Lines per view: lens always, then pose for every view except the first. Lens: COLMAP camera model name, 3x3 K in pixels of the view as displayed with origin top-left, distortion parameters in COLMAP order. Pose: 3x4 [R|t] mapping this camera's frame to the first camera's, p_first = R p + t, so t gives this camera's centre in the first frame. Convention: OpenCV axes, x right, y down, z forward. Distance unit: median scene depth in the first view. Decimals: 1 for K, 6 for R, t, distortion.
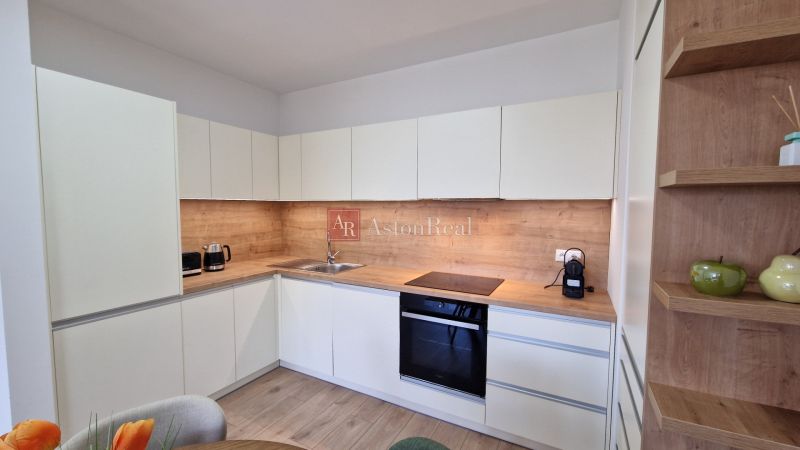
lens RADIAL K [[329.0, 0, 398.0], [0, 329.0, 227.6], [0, 0, 1]] dist [-0.000811, -0.001071]
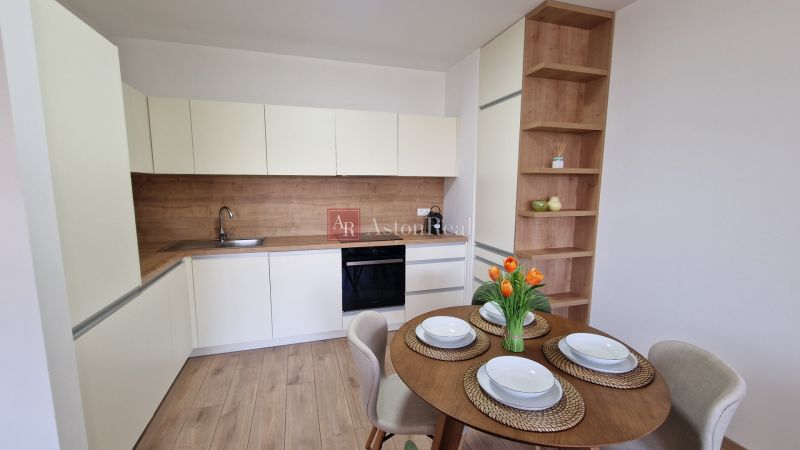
lens RADIAL K [[329.0, 0, 398.0], [0, 329.0, 227.6], [0, 0, 1]] dist [-0.000811, -0.001071]
pose [[0.697802, -0.095482, 0.709899, -0.682197], [0.045870, 0.994998, 0.088740, 0.010660], [-0.714821, -0.029360, 0.698691, -0.046357]]
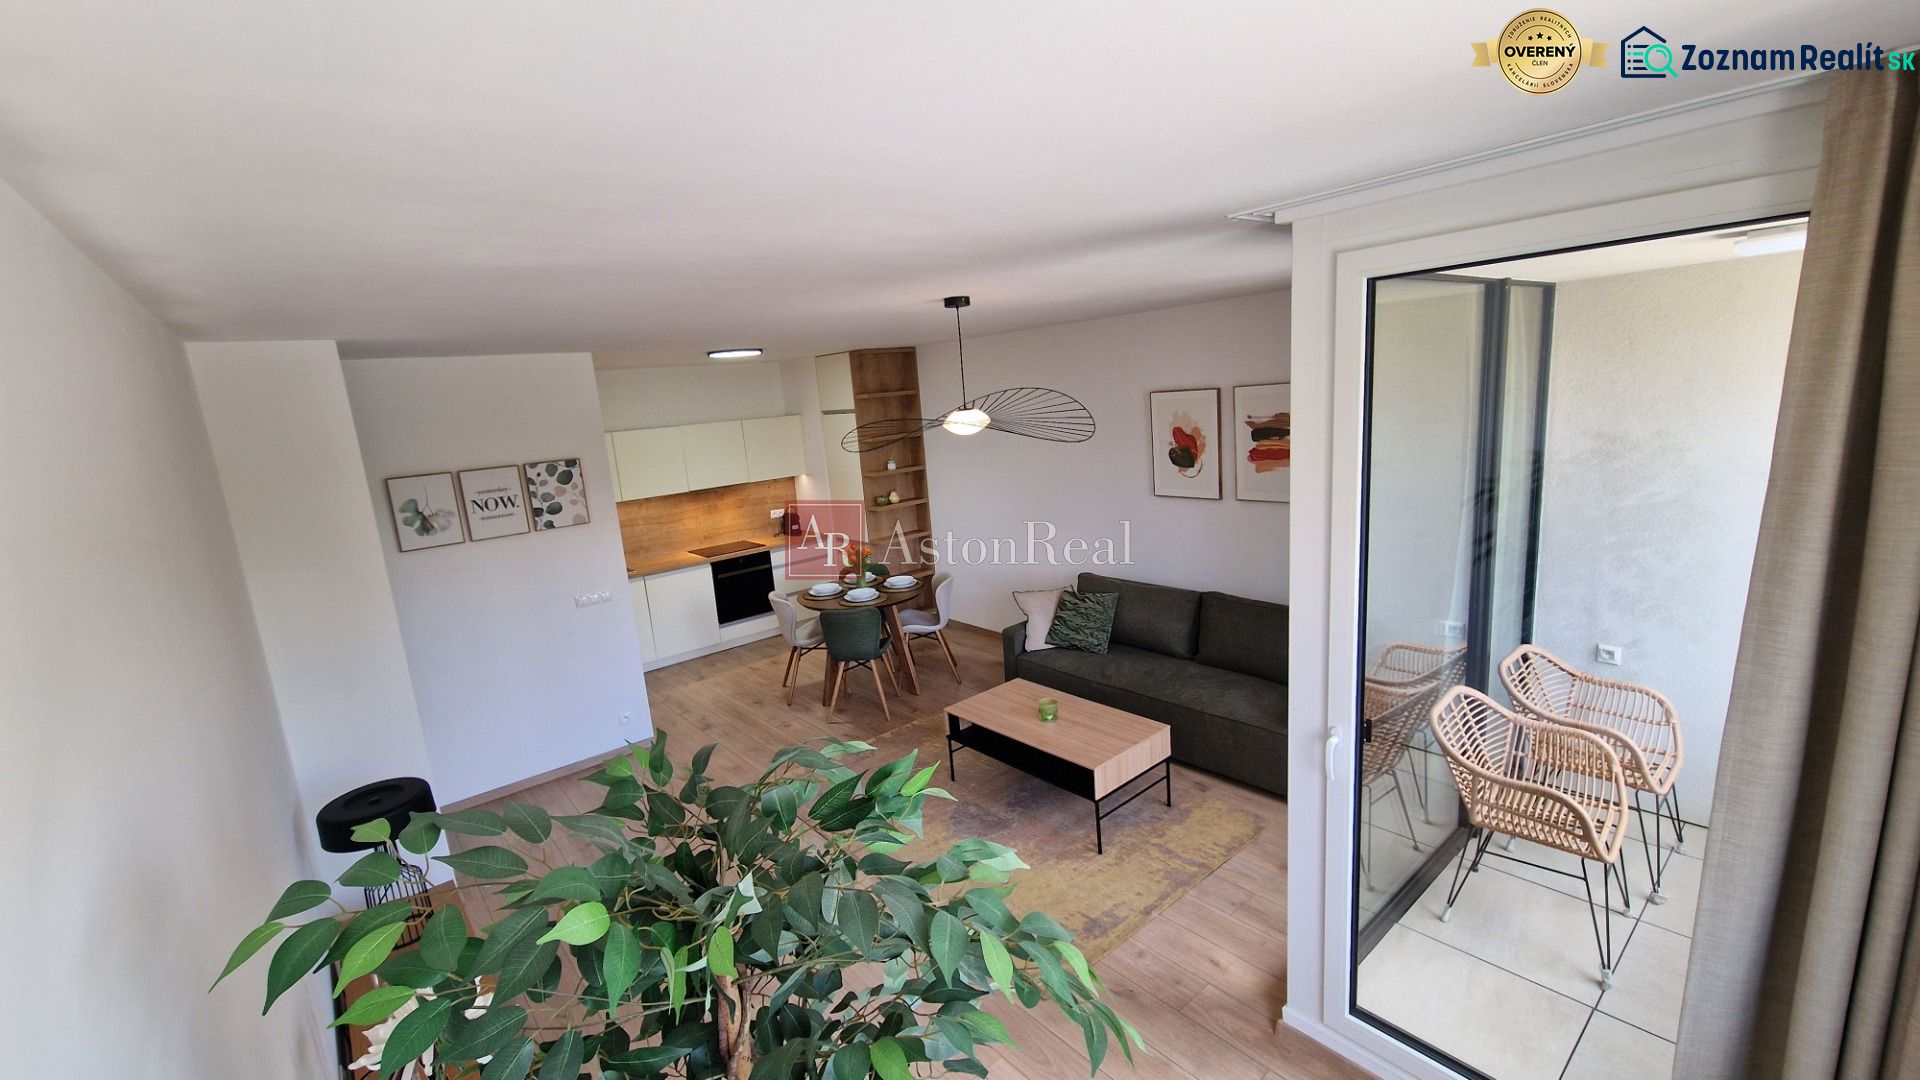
lens RADIAL K [[789.5, 0, 955.1], [0, 789.5, 546.2], [0, 0, 1]] dist [-0.000811, -0.001071]
pose [[0.366384, -0.213562, 0.905624, -2.289045], [0.141980, 0.974737, 0.172419, -0.254096], [-0.919568, 0.065409, 0.387450, -1.042983]]
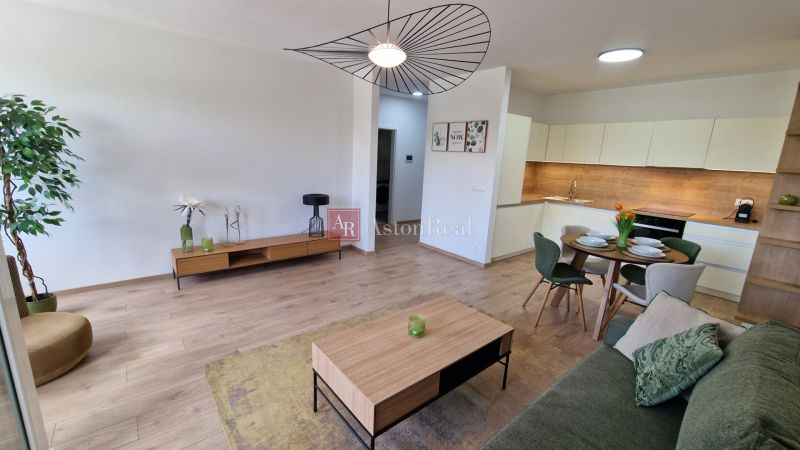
lens RADIAL K [[329.0, 0, 398.0], [0, 329.0, 227.6], [0, 0, 1]] dist [-0.000811, -0.001071]
pose [[0.922755, 0.120165, -0.366173, -0.508838], [-0.066658, 0.985591, 0.155459, 0.059713], [0.379578, -0.119042, 0.917469, -1.265636]]
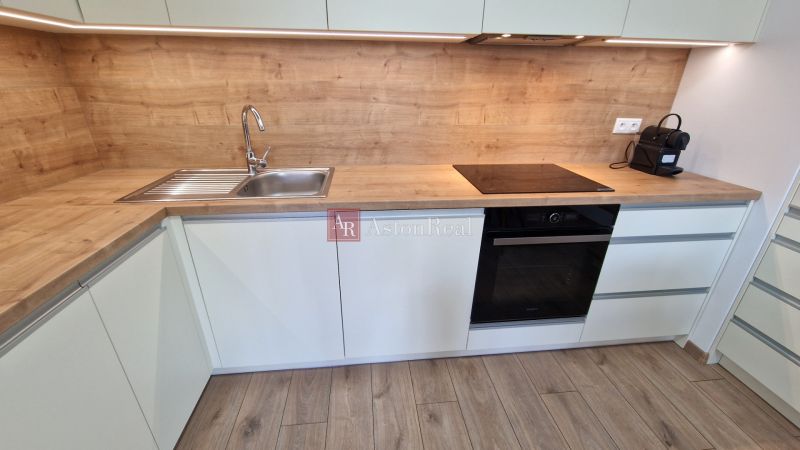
lens RADIAL K [[329.0, 0, 398.0], [0, 329.0, 227.6], [0, 0, 1]] dist [-0.000811, -0.001071]
pose [[0.822351, -0.226210, 0.522080, -0.401126], [0.029166, 0.933124, 0.358369, 0.012166], [-0.568232, -0.279479, 0.773954, 0.574038]]
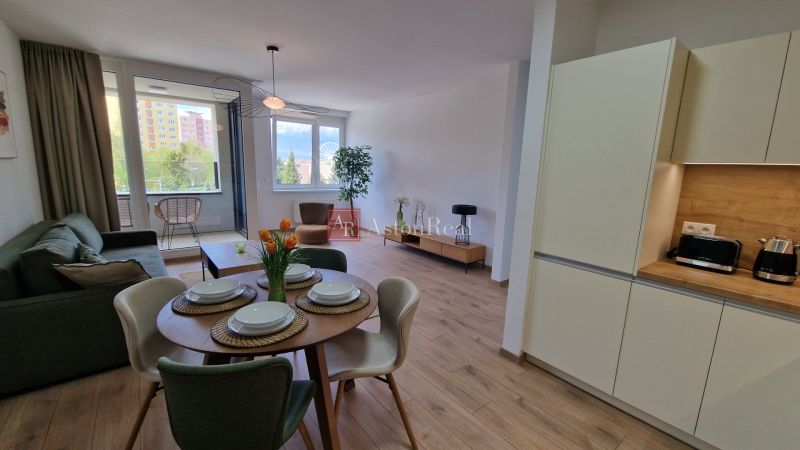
lens RADIAL K [[328.8, 0, 397.7], [0, 328.8, 227.0], [0, 0, 1]] dist [0.000738, -0.003245]
pose [[-0.399944, 0.148106, -0.904494, 0.307089], [-0.092439, 0.975307, 0.200576, -0.031959], [0.911866, 0.163830, -0.376378, 0.642366]]
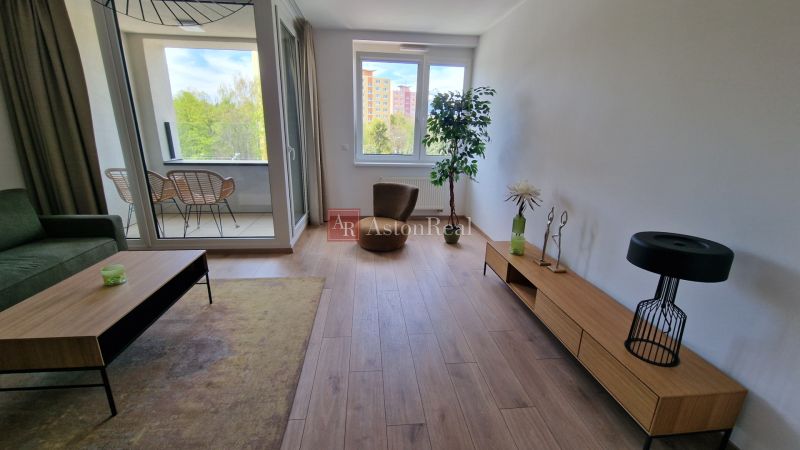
lens RADIAL K [[329.0, 0, 398.0], [0, 329.0, 227.6], [0, 0, 1]] dist [-0.000811, -0.001071]
pose [[-0.826977, 0.139149, -0.544745, -0.882676], [-0.060092, 0.941465, 0.331713, 0.008653], [0.559016, 0.307054, -0.770207, 0.415781]]
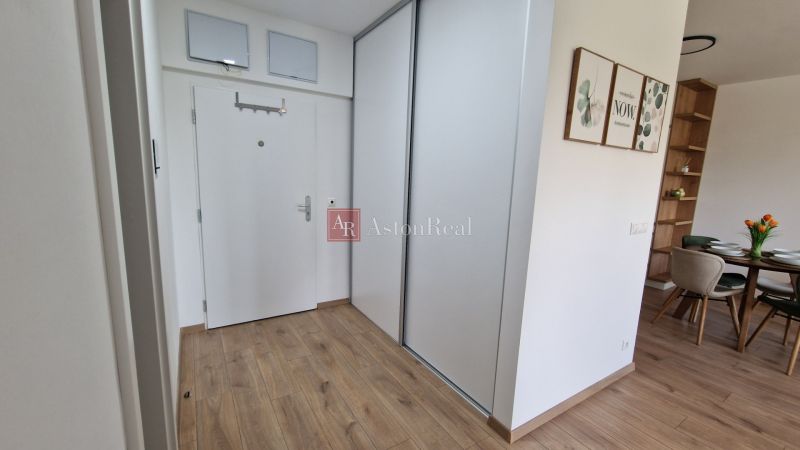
lens RADIAL K [[328.8, 0, 397.7], [0, 328.8, 227.0], [0, 0, 1]] dist [0.000738, -0.003245]
pose [[0.488732, -0.125338, 0.863384, -1.870795], [0.025596, 0.991260, 0.129413, -0.033639], [-0.872058, -0.041149, 0.487669, 0.767650]]
